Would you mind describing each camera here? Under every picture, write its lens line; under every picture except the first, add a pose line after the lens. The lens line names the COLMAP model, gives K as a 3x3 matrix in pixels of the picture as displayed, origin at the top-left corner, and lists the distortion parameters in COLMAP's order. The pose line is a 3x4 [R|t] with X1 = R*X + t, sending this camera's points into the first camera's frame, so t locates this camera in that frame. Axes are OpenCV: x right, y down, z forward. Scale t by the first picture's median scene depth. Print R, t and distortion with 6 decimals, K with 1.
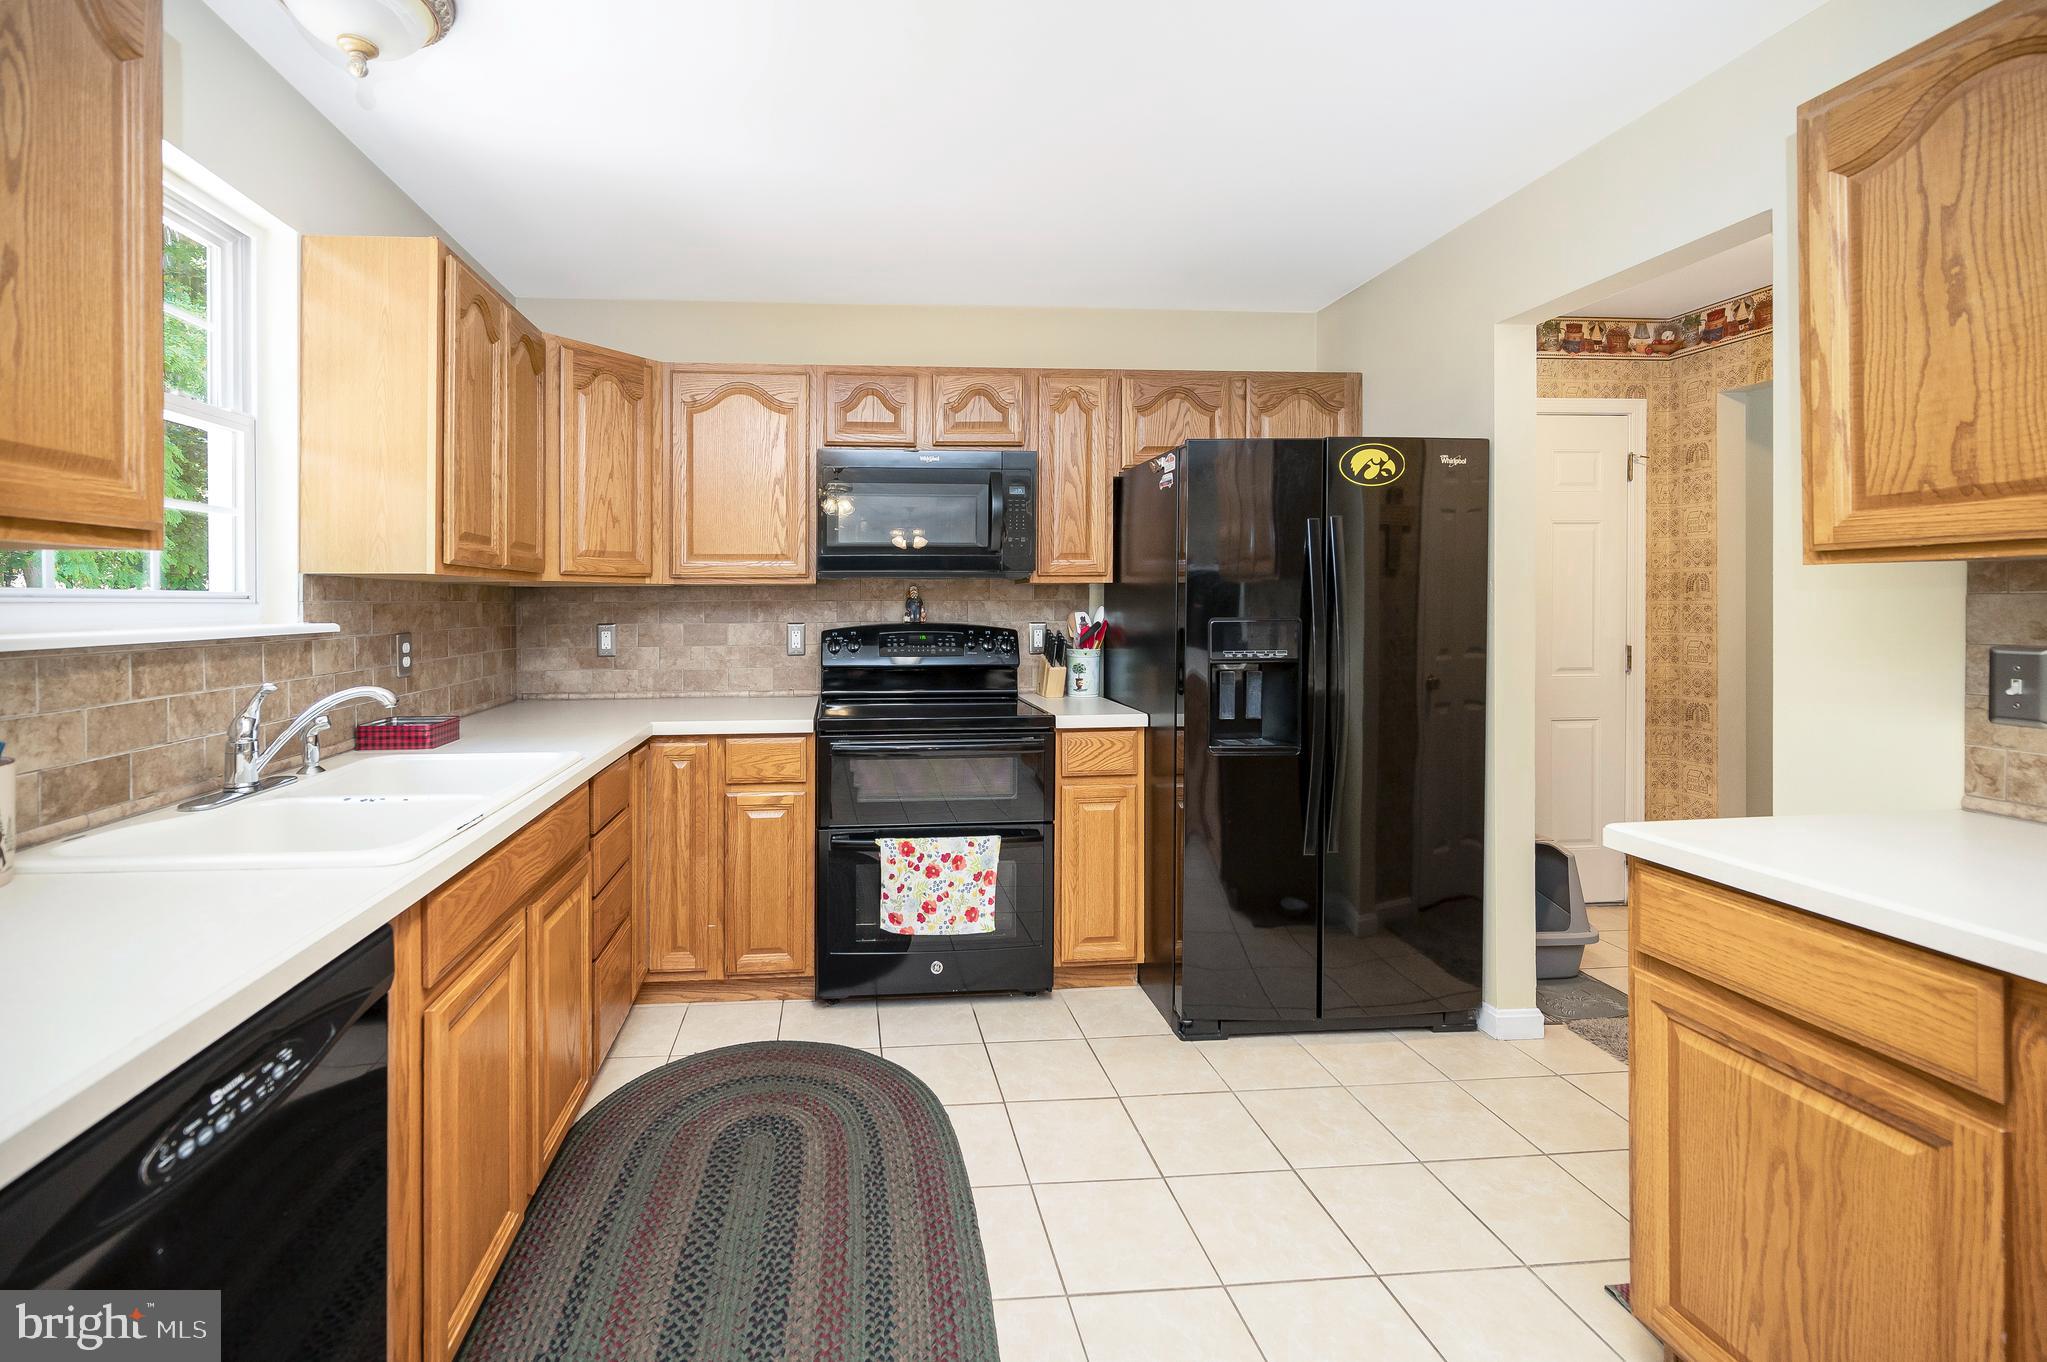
lens RADIAL K [[858.6, 0, 882.6], [0, 858.6, 606.2], [0, 0, 1]] dist [-0.011719, -0.000142]
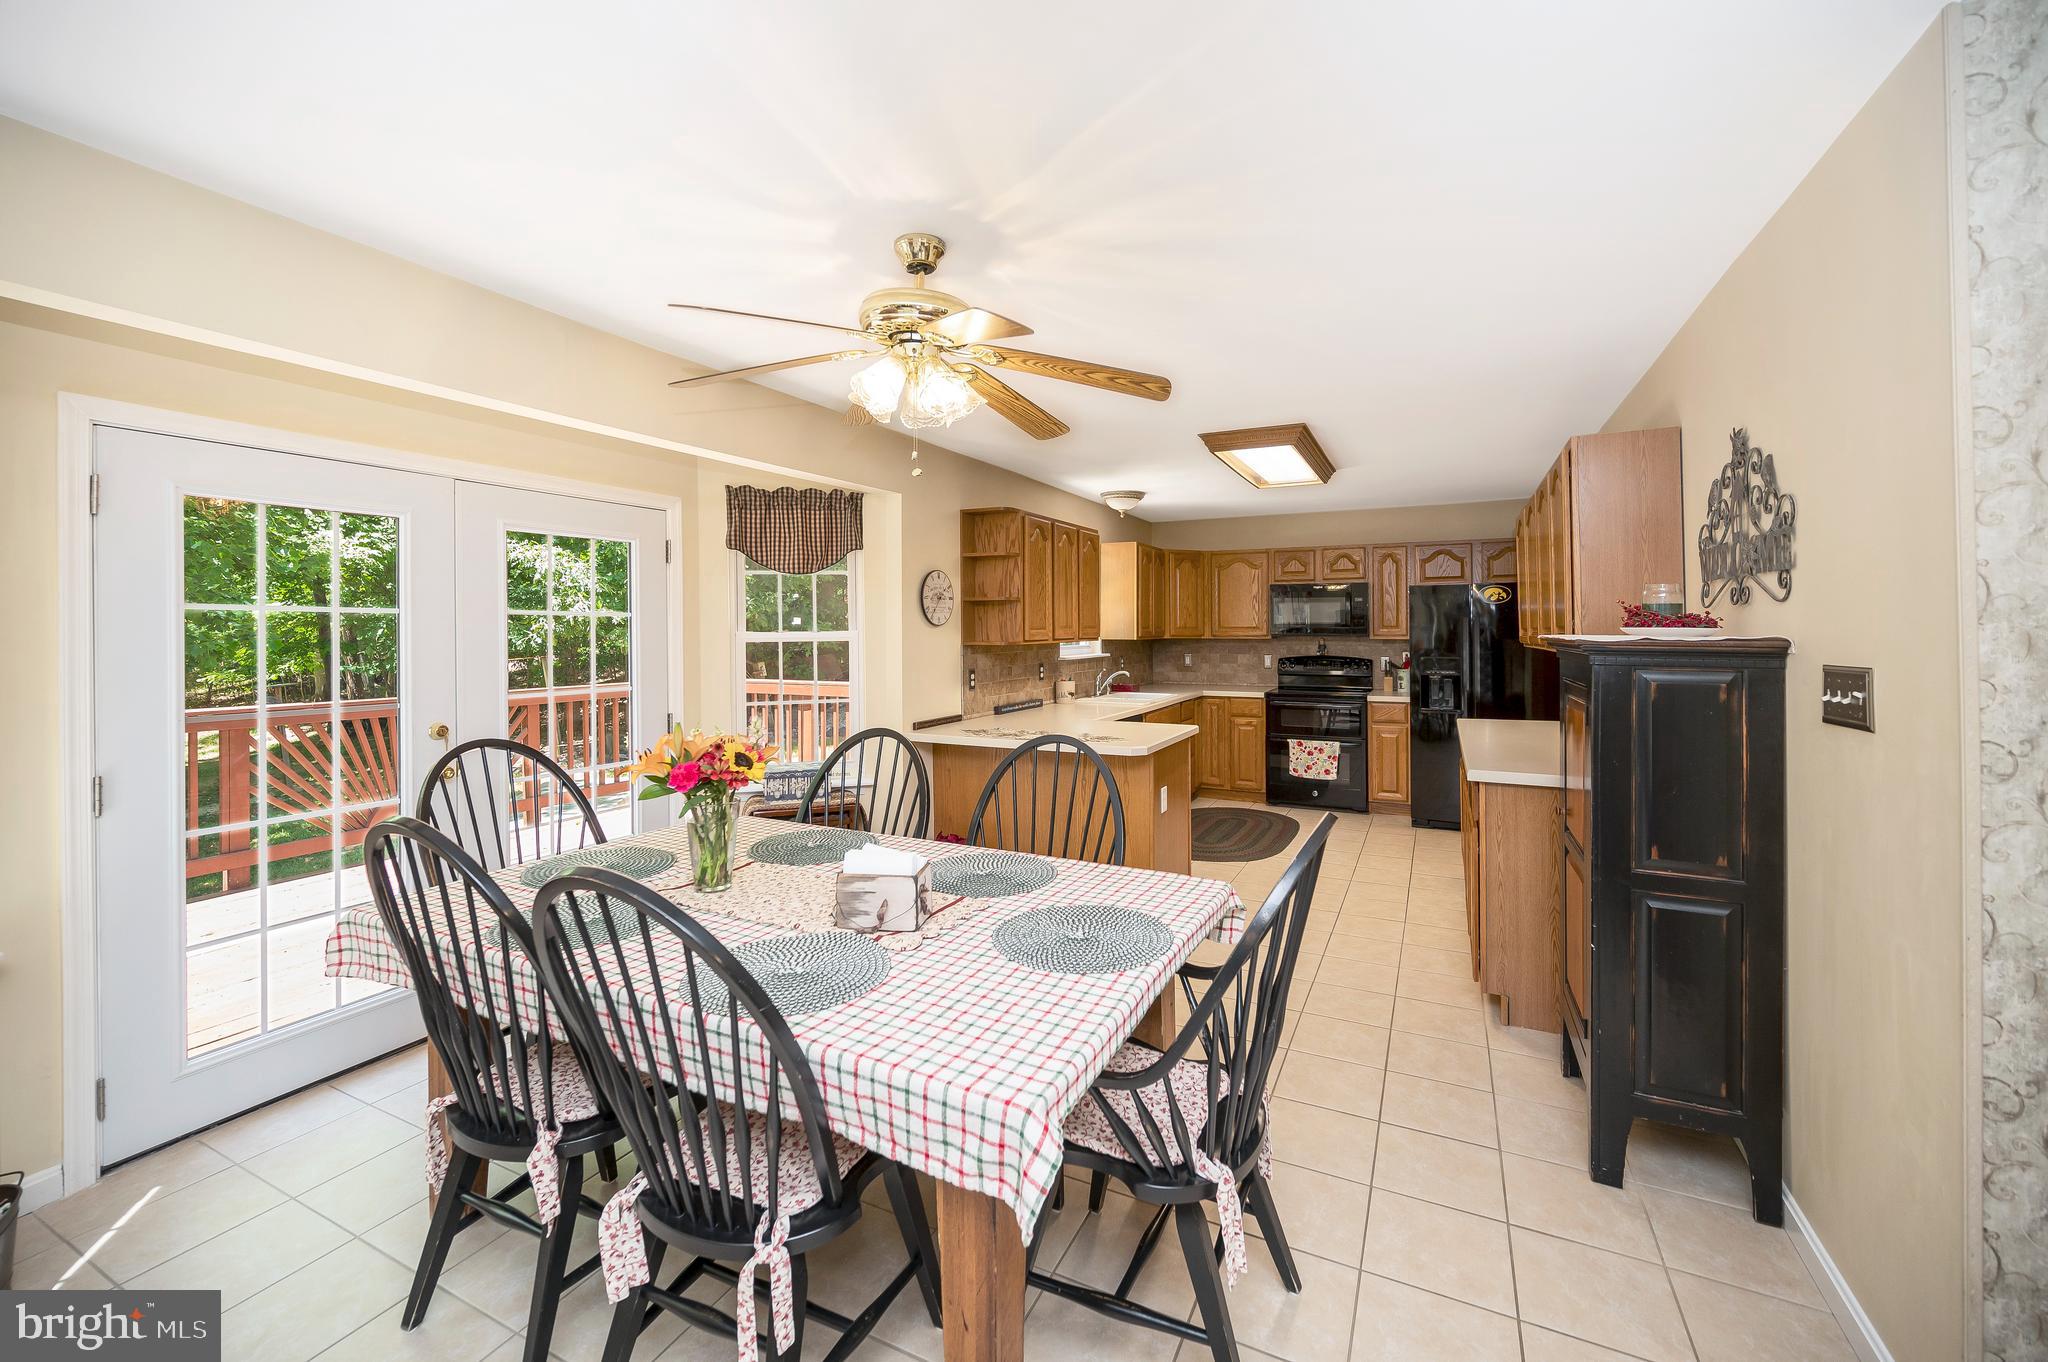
lens RADIAL K [[830.3, 0, 1029.4], [0, 830.3, 632.3], [0, 0, 1]] dist [0.001998, -0.001695]
pose [[0.873181, 0.005163, -0.487369, 0.529399], [-0.003342, 0.999984, 0.004606, -0.059667], [0.487385, -0.002393, 0.873184, -1.558438]]
